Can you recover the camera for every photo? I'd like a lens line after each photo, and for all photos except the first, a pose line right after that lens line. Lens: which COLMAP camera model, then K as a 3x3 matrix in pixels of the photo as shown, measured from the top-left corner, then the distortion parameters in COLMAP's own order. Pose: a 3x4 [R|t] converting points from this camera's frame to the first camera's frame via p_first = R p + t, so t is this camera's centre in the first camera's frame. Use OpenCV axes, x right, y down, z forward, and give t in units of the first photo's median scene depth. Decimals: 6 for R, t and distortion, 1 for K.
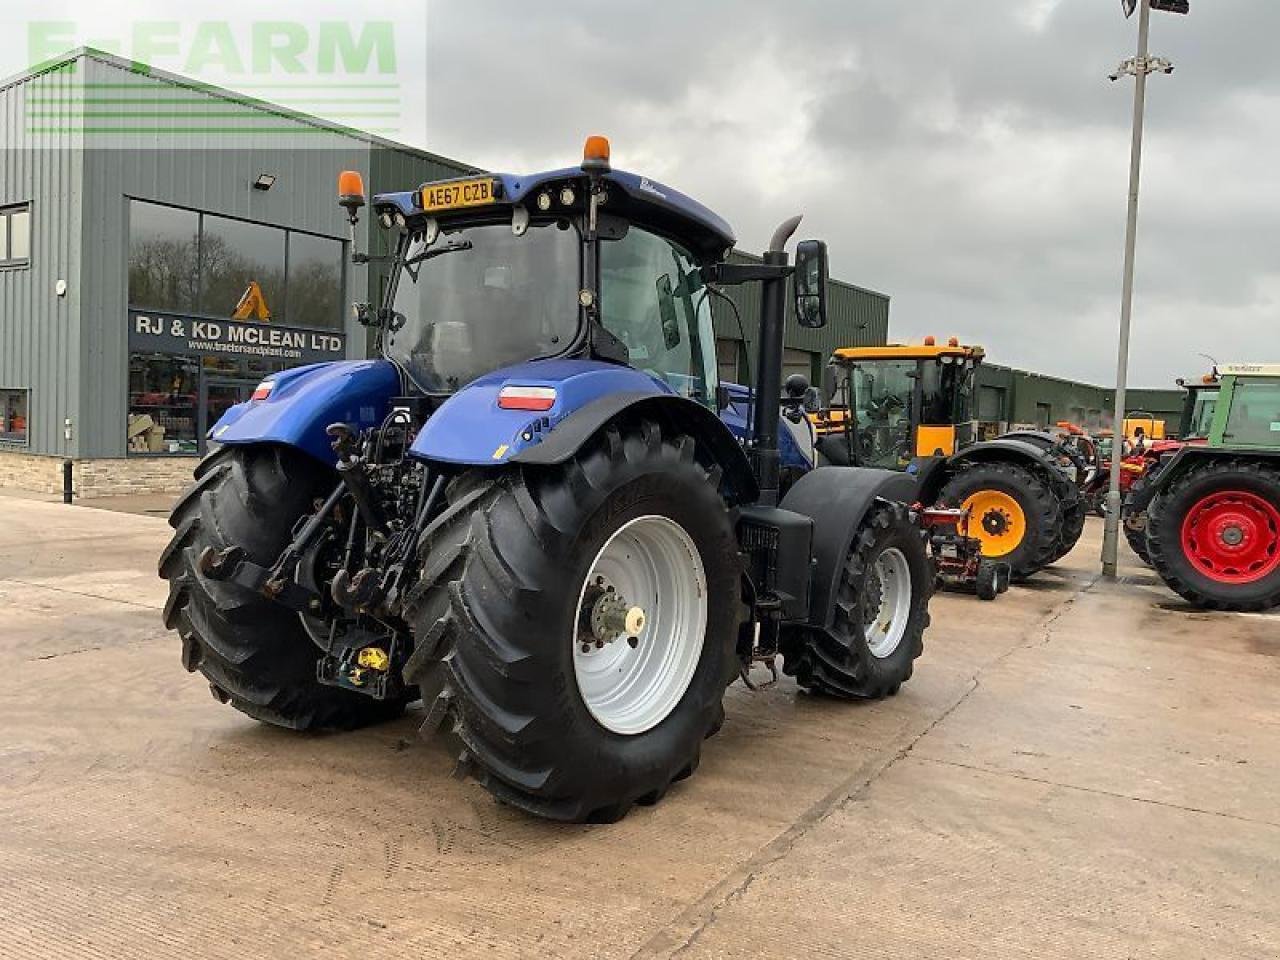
lens RADIAL K [[1053.7, 0, 636.4], [0, 1053.7, 486.7], [0, 0, 1]] dist [0.093802, -0.176845]
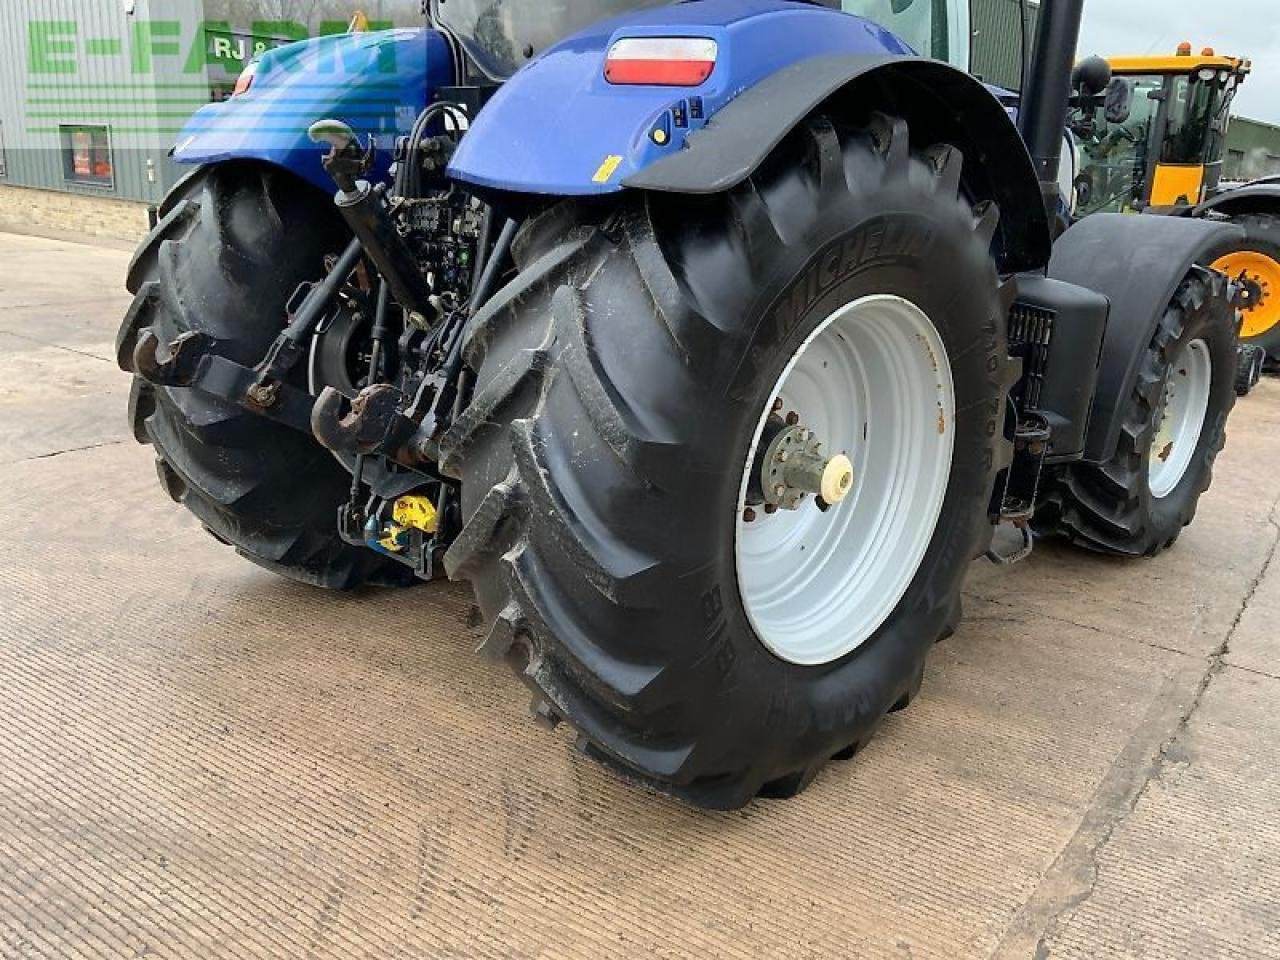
lens RADIAL K [[1053.7, 0, 636.4], [0, 1053.7, 486.7], [0, 0, 1]] dist [0.093802, -0.176845]
pose [[0.993207, 0.035293, -0.110876, -0.044073], [-0.009545, 0.974392, 0.224654, 0.001367], [0.115966, -0.222070, 0.968110, 0.395299]]
